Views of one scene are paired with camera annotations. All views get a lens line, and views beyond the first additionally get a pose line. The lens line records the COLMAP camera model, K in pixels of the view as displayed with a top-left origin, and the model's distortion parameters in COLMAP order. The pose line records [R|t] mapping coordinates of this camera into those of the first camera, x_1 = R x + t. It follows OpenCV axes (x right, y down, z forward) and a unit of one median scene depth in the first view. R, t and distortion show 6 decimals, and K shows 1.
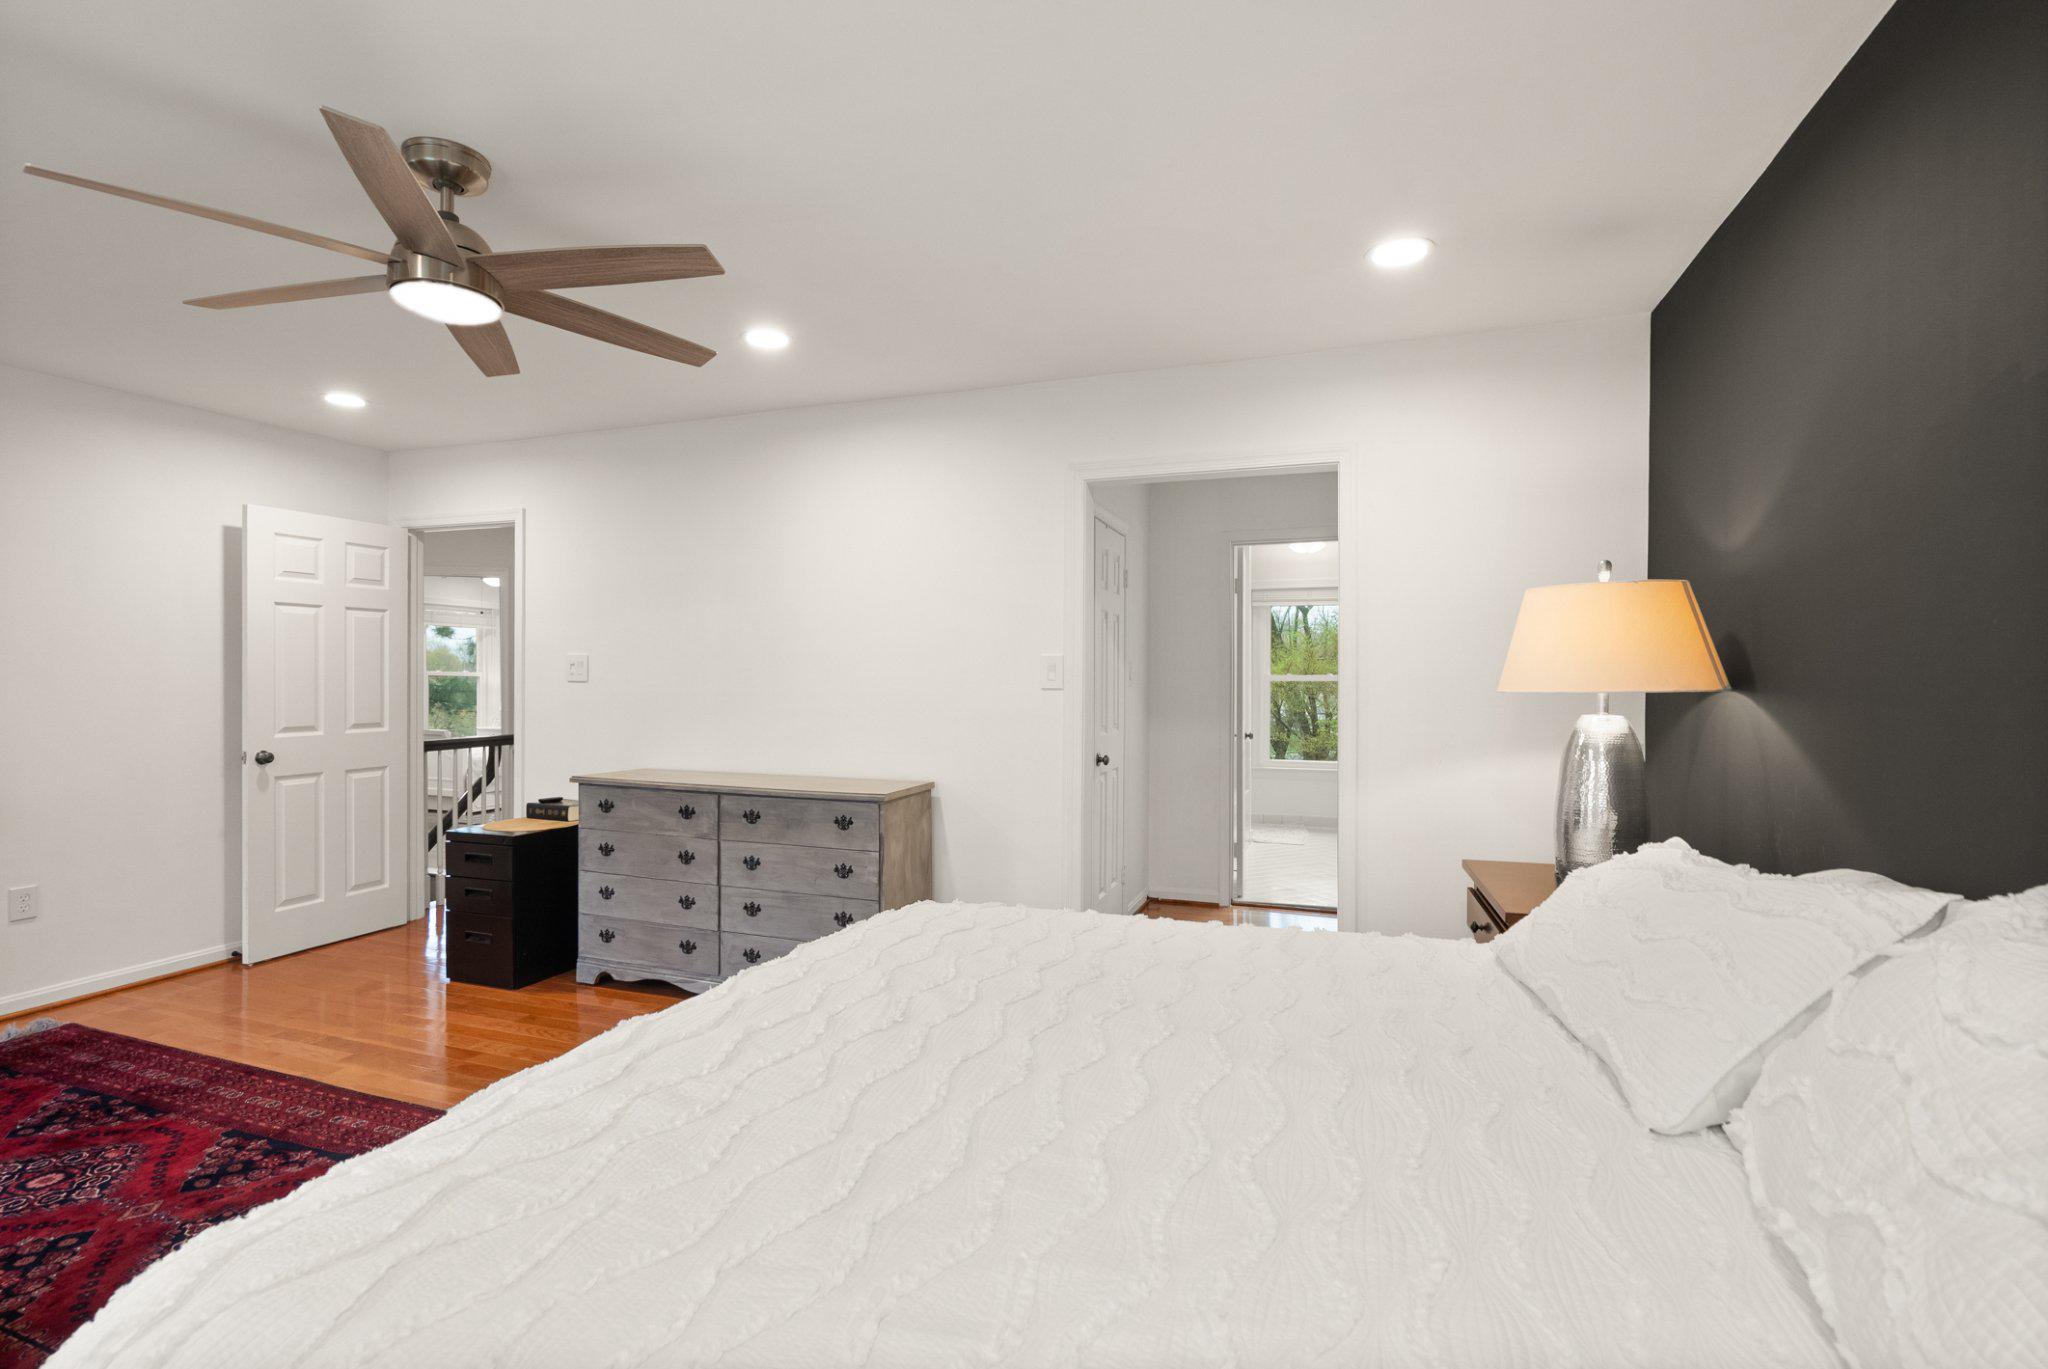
lens RADIAL K [[958.6, 0, 1015.5], [0, 958.6, 688.6], [0, 0, 1]] dist [-0.001464, -0.000791]
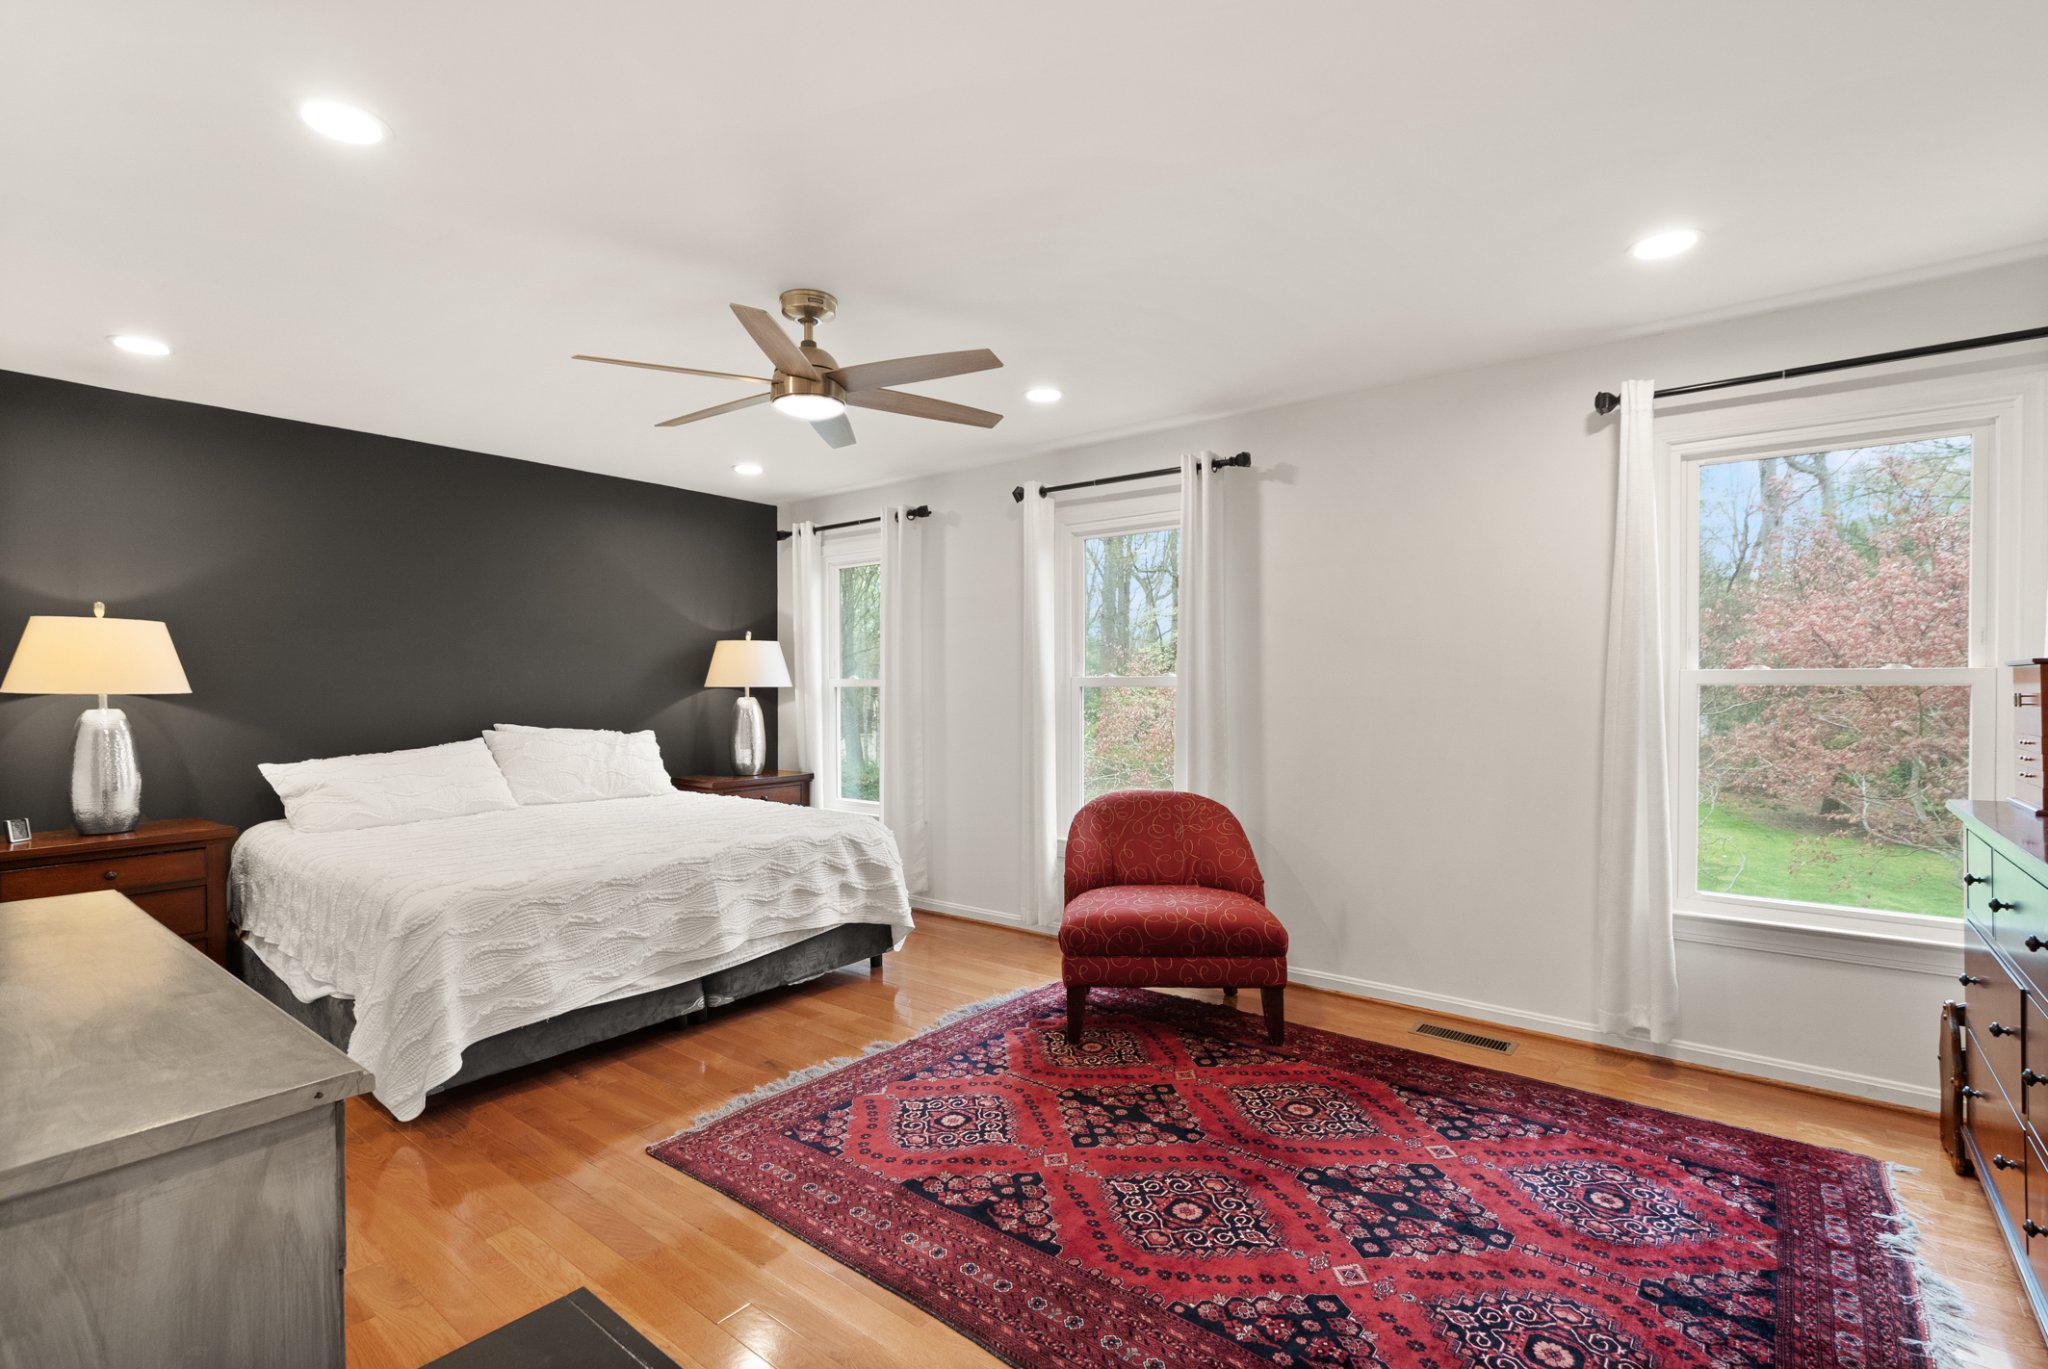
lens RADIAL K [[937.3, 0, 1010.4], [0, 937.3, 697.9], [0, 0, 1]] dist [-0.002861, 0.000441]
pose [[-0.947408, -0.003164, 0.320011, -0.746893], [0.003753, 0.999772, 0.020998, -0.009626], [-0.320005, 0.021095, -0.947181, 1.257364]]
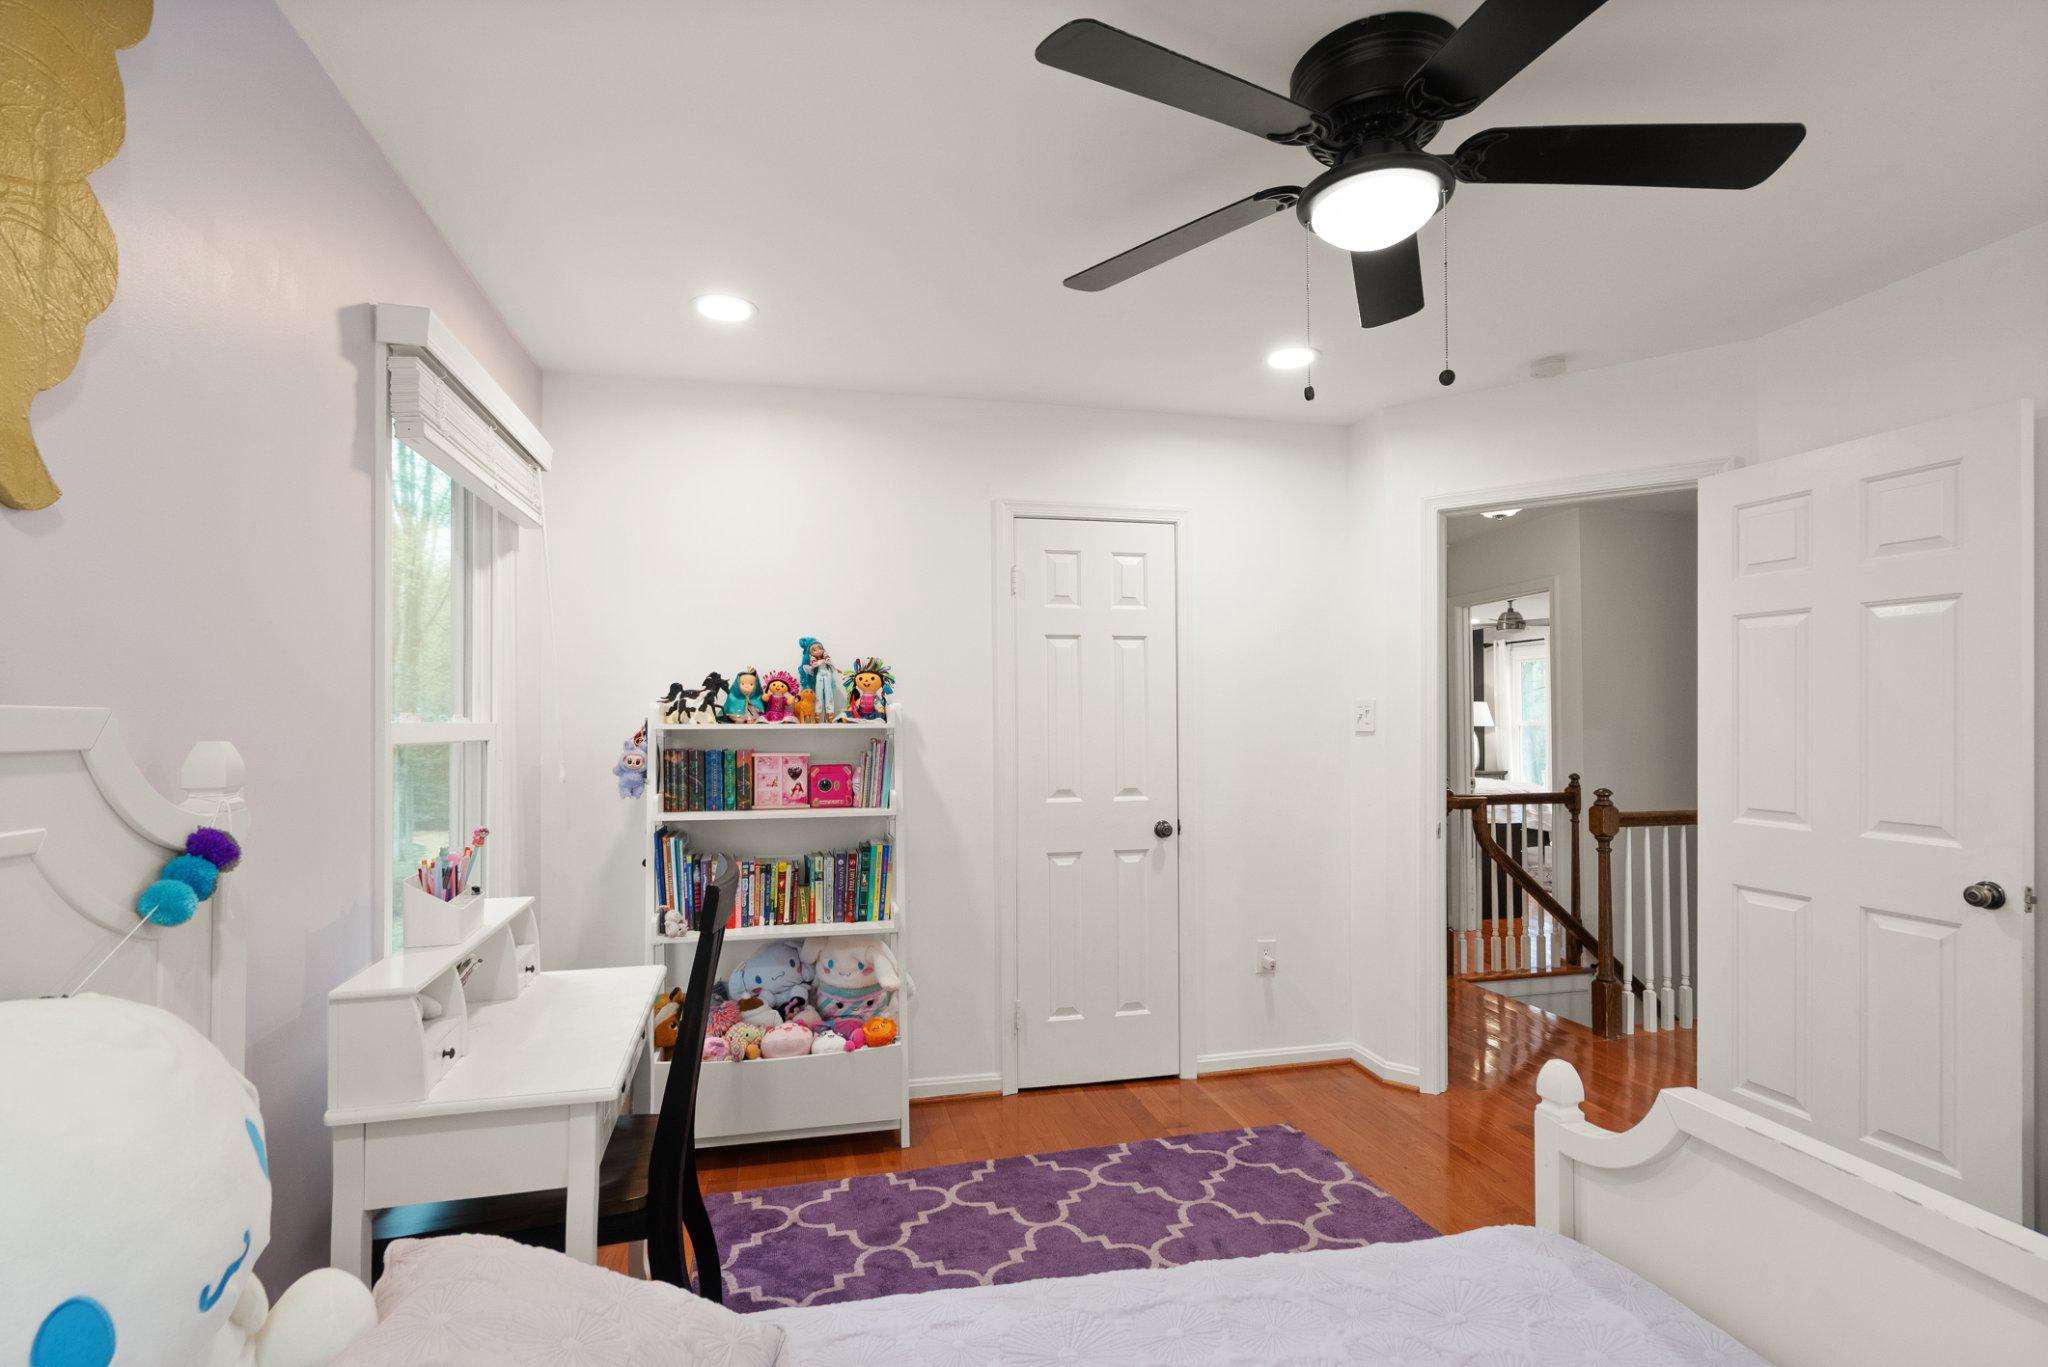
lens RADIAL K [[937.3, 0, 1010.4], [0, 937.3, 696.9], [0, 0, 1]] dist [-0.002861, 0.000441]
pose [[-0.539177, 0.017119, 0.842019, -1.590892], [0.004745, 0.999839, -0.017289, -0.041478], [-0.842179, -0.005326, -0.539171, 2.808946]]
